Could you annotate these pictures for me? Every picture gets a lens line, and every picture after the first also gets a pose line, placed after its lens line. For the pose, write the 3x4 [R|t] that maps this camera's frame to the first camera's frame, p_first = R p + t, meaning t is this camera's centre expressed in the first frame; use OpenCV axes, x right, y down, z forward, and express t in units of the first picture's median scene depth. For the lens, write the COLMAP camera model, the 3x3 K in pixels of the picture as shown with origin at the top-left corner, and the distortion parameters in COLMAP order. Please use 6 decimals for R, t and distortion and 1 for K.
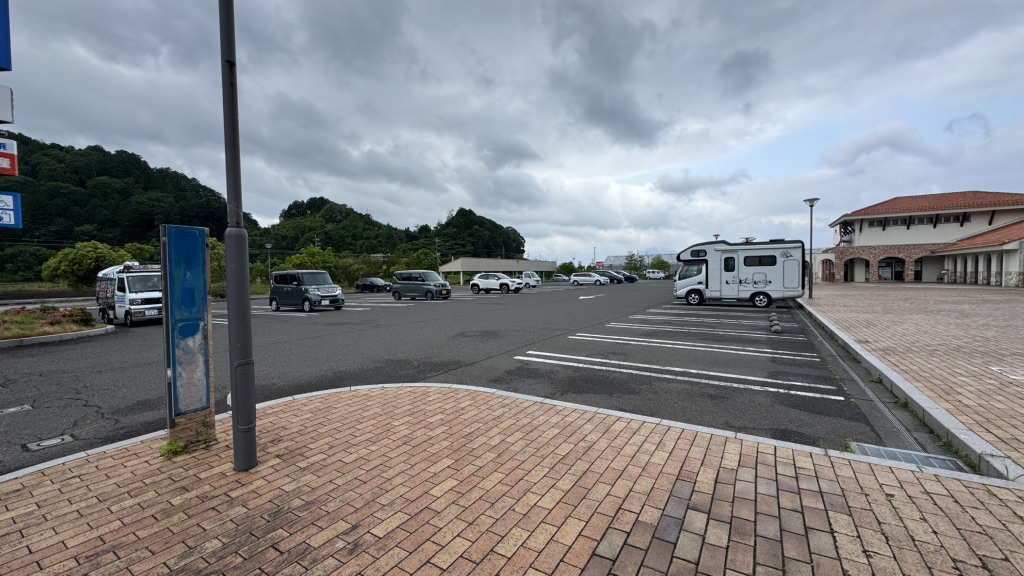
lens RADIAL K [[406.0, 0, 512.4], [0, 406.0, 287.3], [0, 0, 1]] dist [-0.001758, 0.000029]
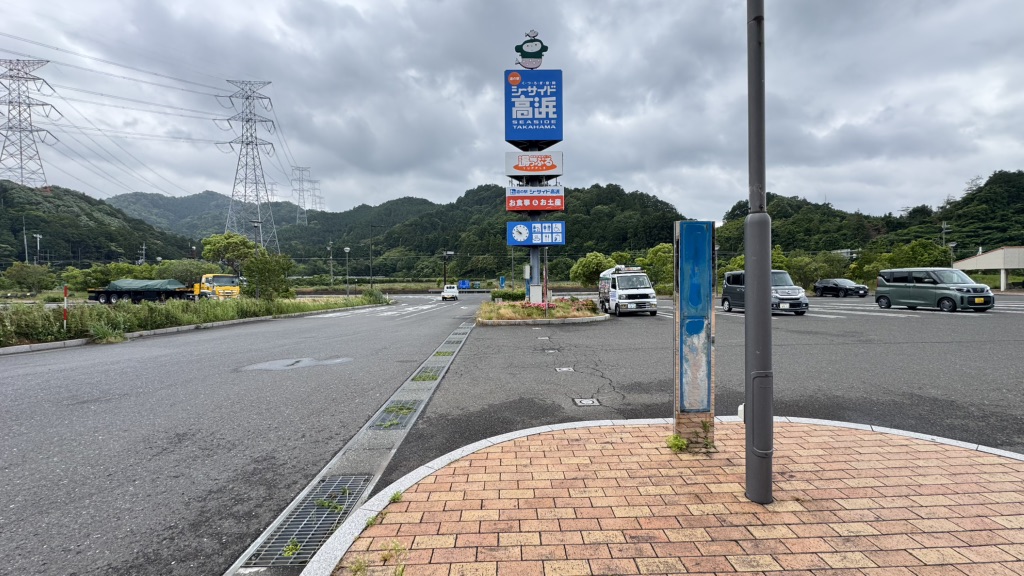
lens RADIAL K [[406.0, 0, 512.4], [0, 406.0, 287.3], [0, 0, 1]] dist [-0.001758, 0.000029]
pose [[0.544310, 0.019321, -0.838661, -0.026641], [-0.021948, 0.999720, 0.008786, 0.001235], [0.838597, 0.013625, 0.544582, 0.012224]]
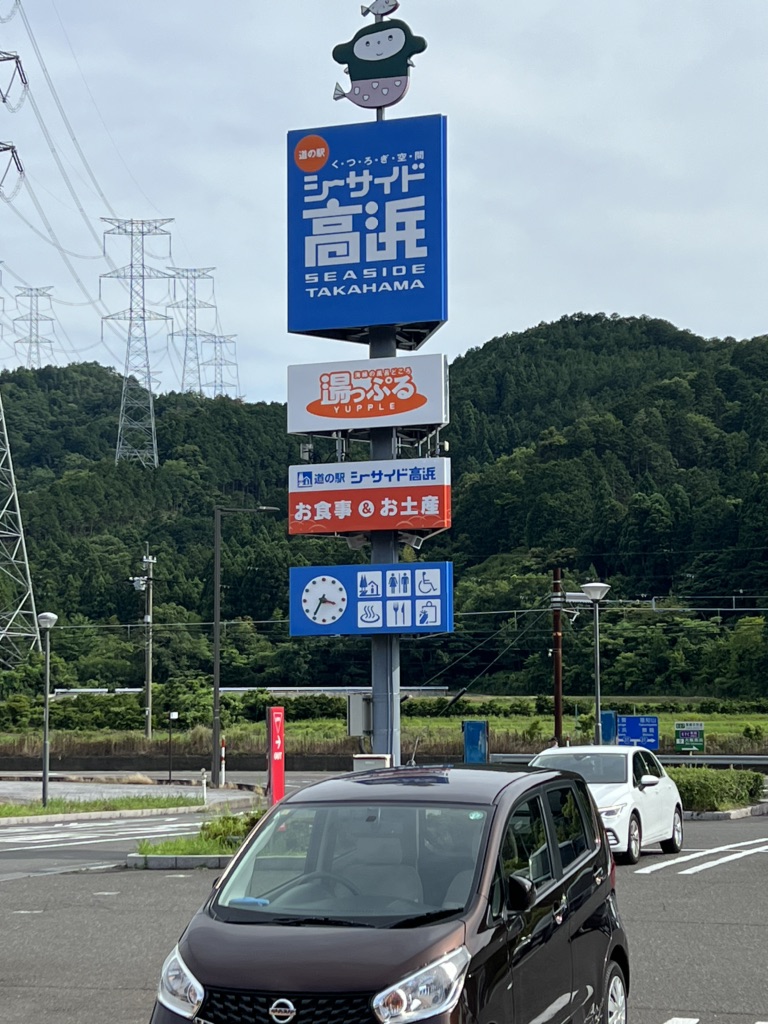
lens RADIAL K [[1982.5, 0, 384.0], [0, 1982.5, 512.0], [0, 0, 1]] dist [0.243544, -0.145094]
pose [[0.213736, -0.086091, -0.973091, 0.490928], [-0.028345, 0.995143, -0.094267, -0.027664], [0.976480, 0.047730, 0.210258, 0.181382]]
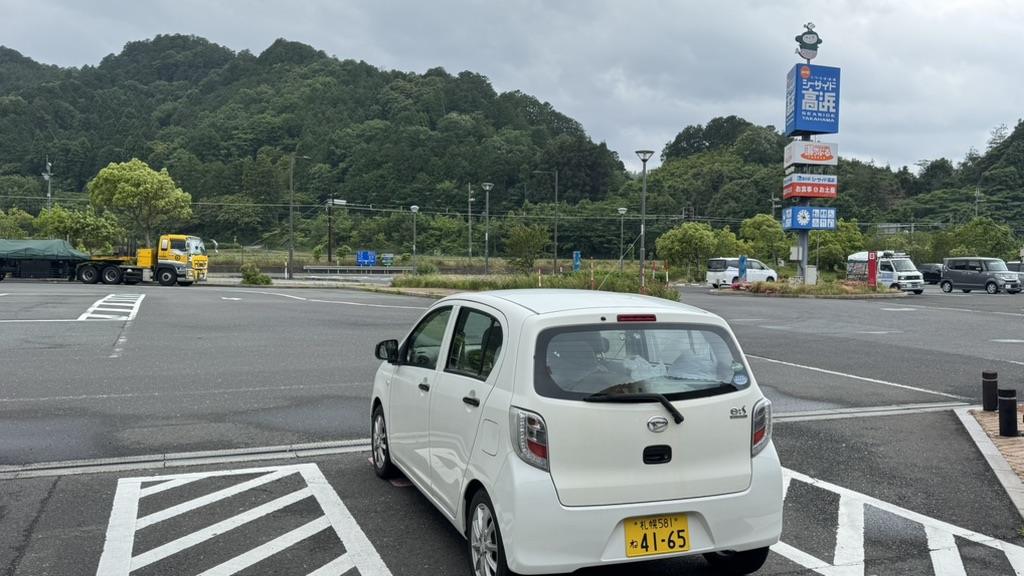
lens RADIAL K [[834.1, 0, 512.0], [0, 834.1, 288.0], [0, 0, 1]] dist [0.117009, -0.182572]
pose [[0.806684, 0.049320, -0.588921, -0.109920], [-0.044610, 0.998750, 0.022537, 0.031048], [0.589297, 0.008091, 0.807876, -1.102410]]
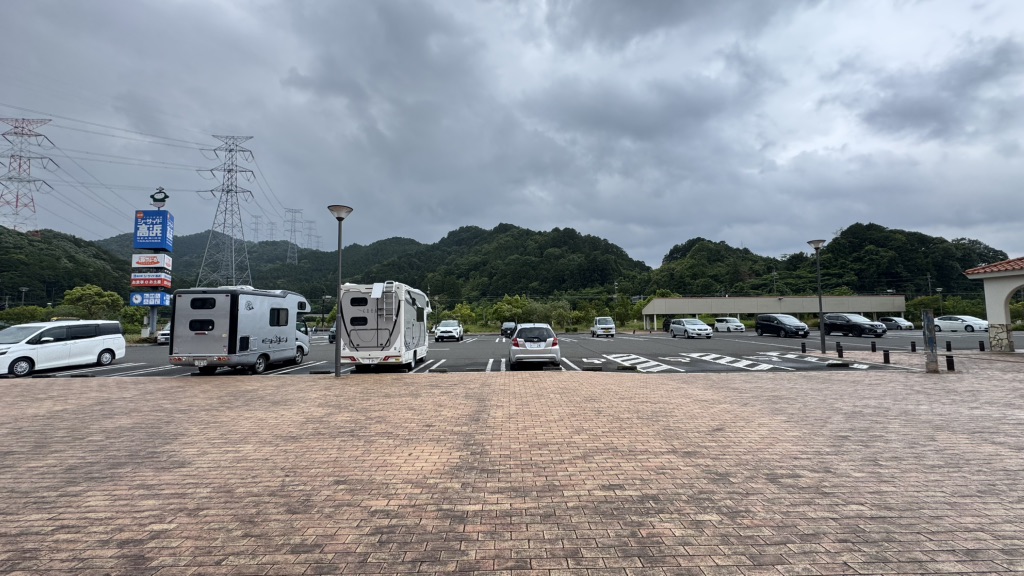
lens RADIAL K [[406.0, 0, 512.4], [0, 406.0, 287.3], [0, 0, 1]] dist [-0.001758, 0.000029]
pose [[0.540996, -0.056958, -0.839094, 1.007978], [-0.023523, 0.996289, -0.082794, -0.042712], [0.840696, 0.064529, 0.537649, 0.660225]]
